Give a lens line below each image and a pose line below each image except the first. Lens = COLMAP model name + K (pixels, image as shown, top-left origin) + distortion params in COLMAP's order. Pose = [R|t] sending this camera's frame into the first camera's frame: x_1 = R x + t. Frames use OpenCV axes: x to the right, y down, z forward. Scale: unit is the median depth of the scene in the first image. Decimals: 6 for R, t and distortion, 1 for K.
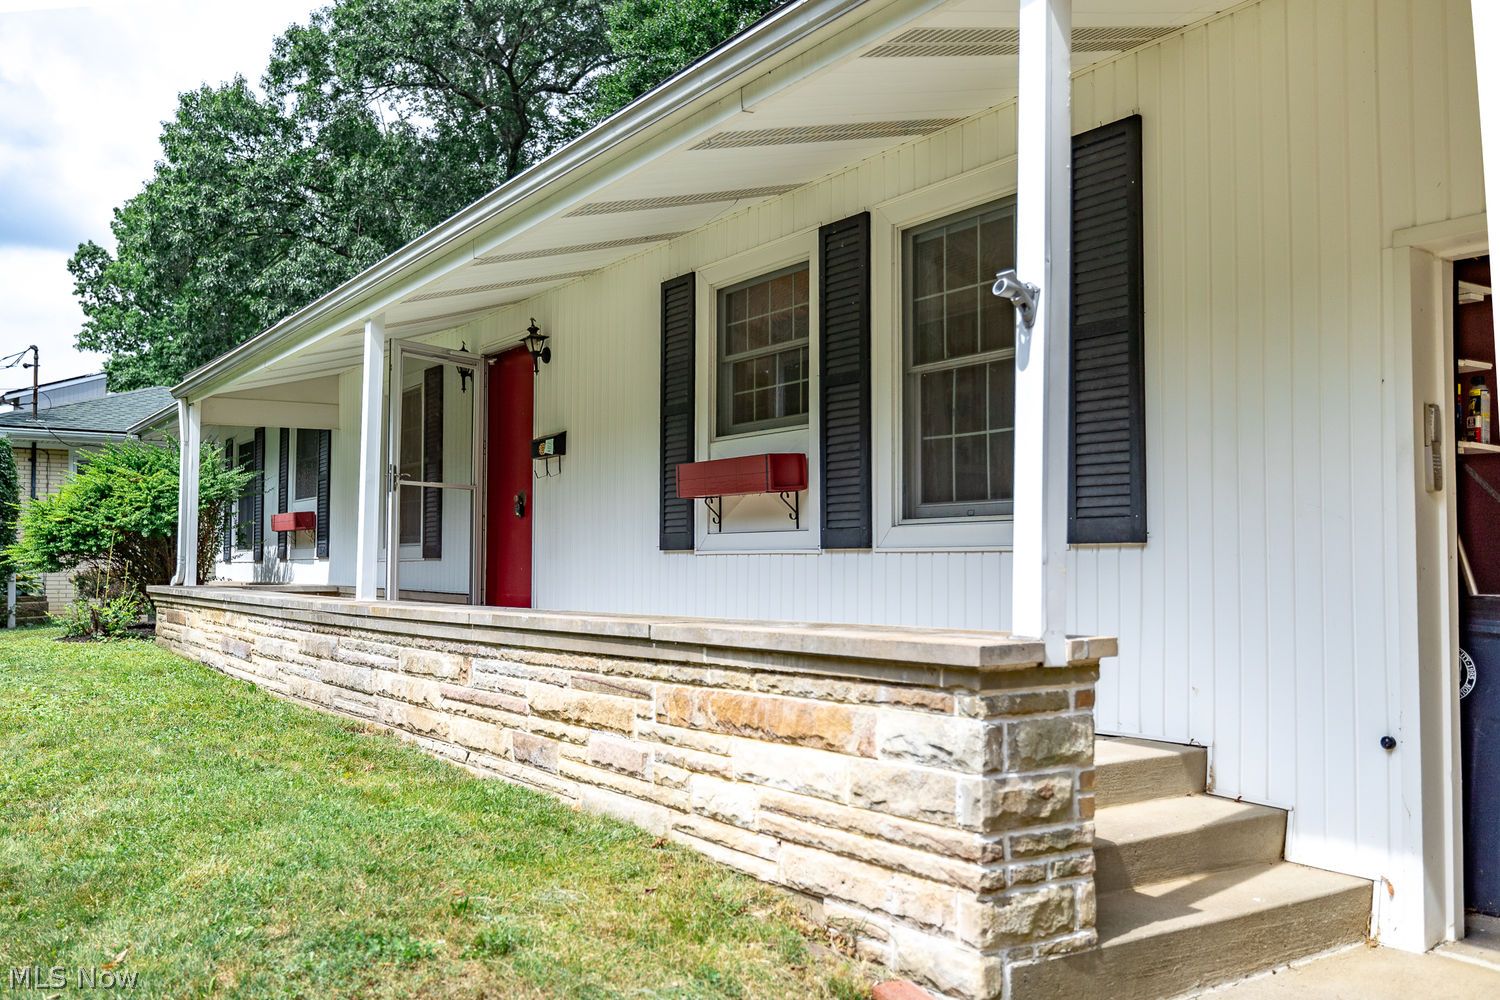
lens RADIAL K [[1270.7, 0, 750.0], [0, 1270.7, 500.0], [0, 0, 1]] dist [-0.001435, -0.002223]
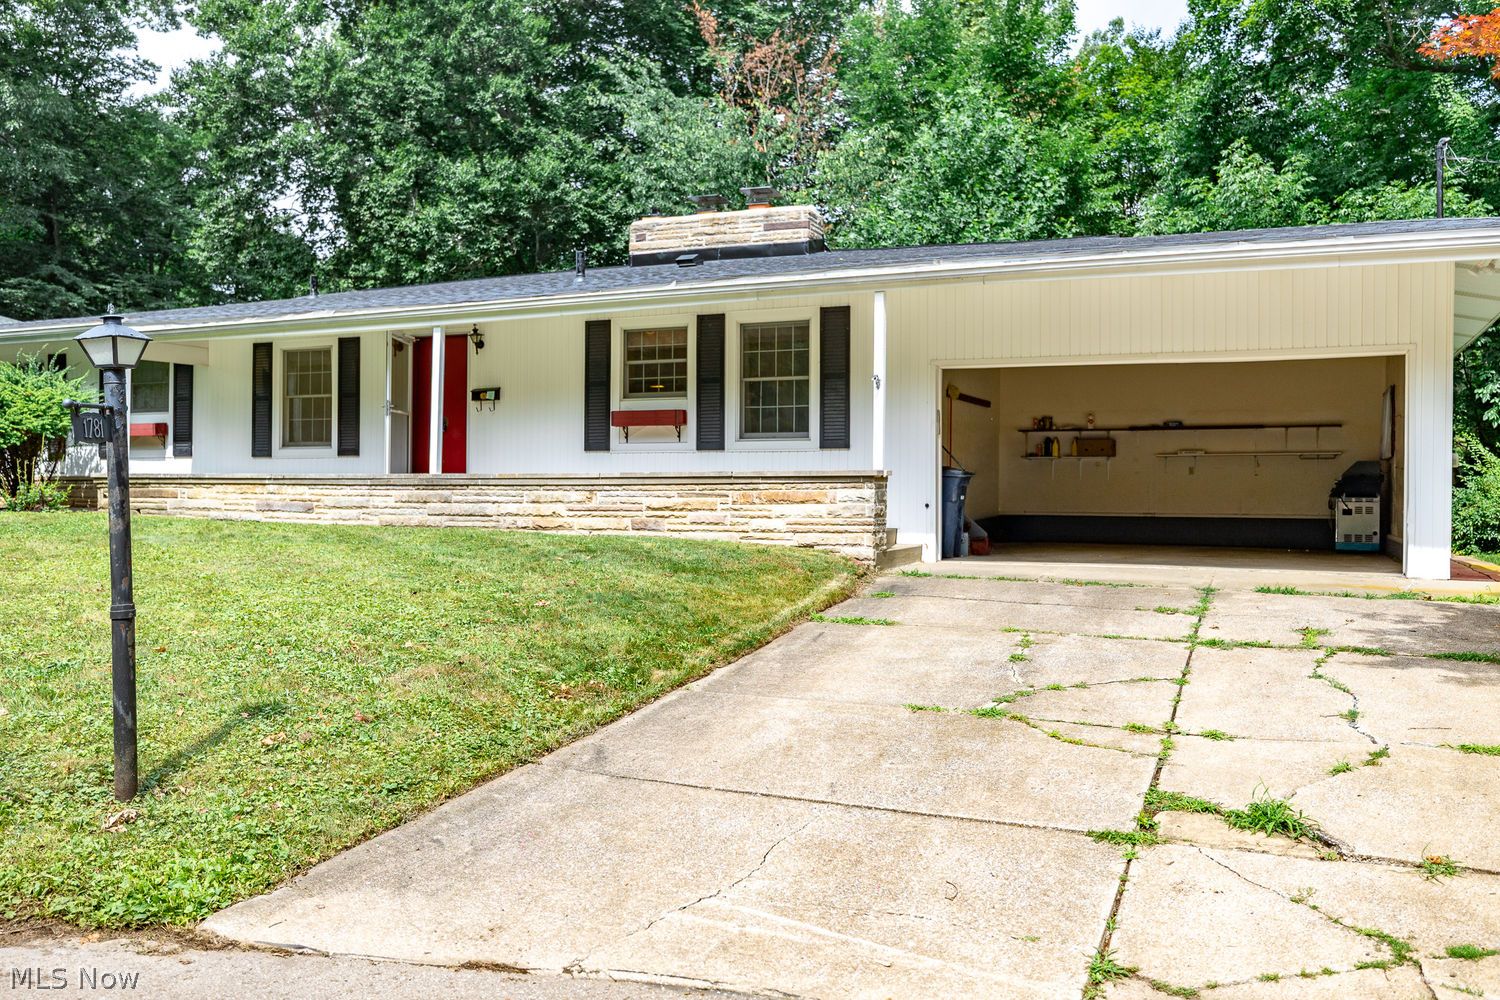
lens RADIAL K [[1238.4, 0, 750.0], [0, 1238.4, 500.0], [0, 0, 1]] dist [-0.004988, -0.000563]
pose [[0.822843, -0.009499, 0.568190, -1.635726], [-0.025180, 0.998269, 0.053154, 0.008858], [-0.567711, -0.058045, 0.821179, -1.365063]]
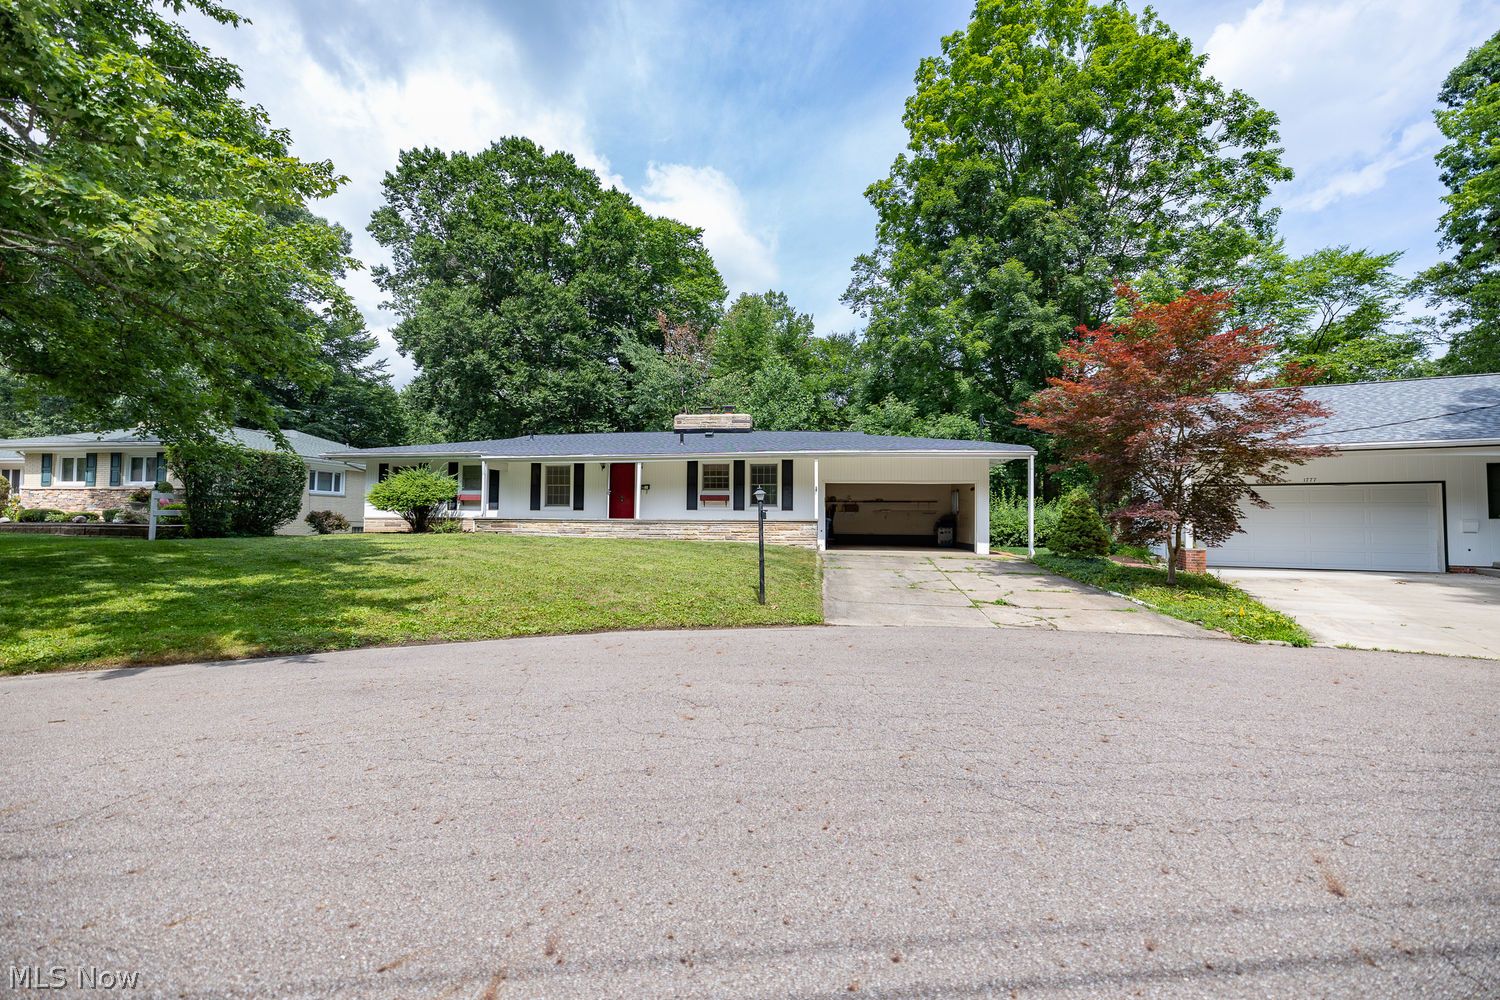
lens RADIAL K [[648.9, 0, 750.0], [0, 648.9, 500.0], [0, 0, 1]] dist [0.000848, -0.000025]
pose [[0.639617, 0.020658, 0.768416, -3.329672], [-0.041036, 0.999131, 0.007297, -0.054501], [-0.767597, -0.036200, 0.639909, -1.630990]]
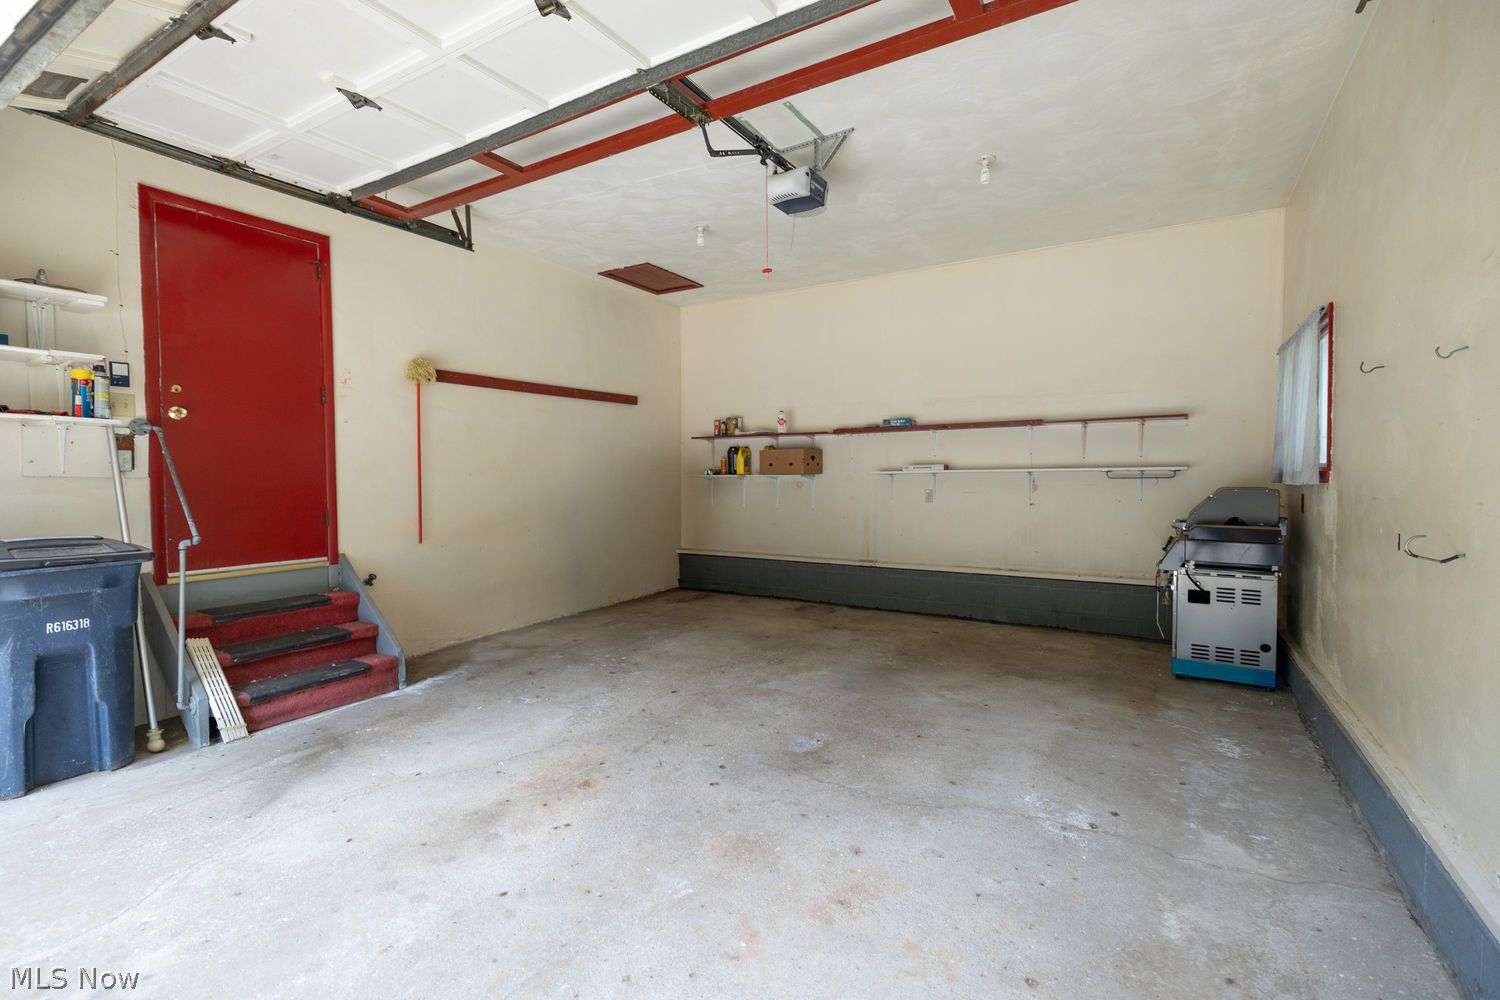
lens RADIAL K [[648.9, 0, 750.0], [0, 648.9, 500.0], [0, 0, 1]] dist [0.000848, -0.000025]
pose [[0.898136, -0.037571, 0.438110, 0.824002], [-0.003159, 0.995766, 0.091870, -0.019989], [-0.439707, -0.083896, 0.894214, 0.043478]]
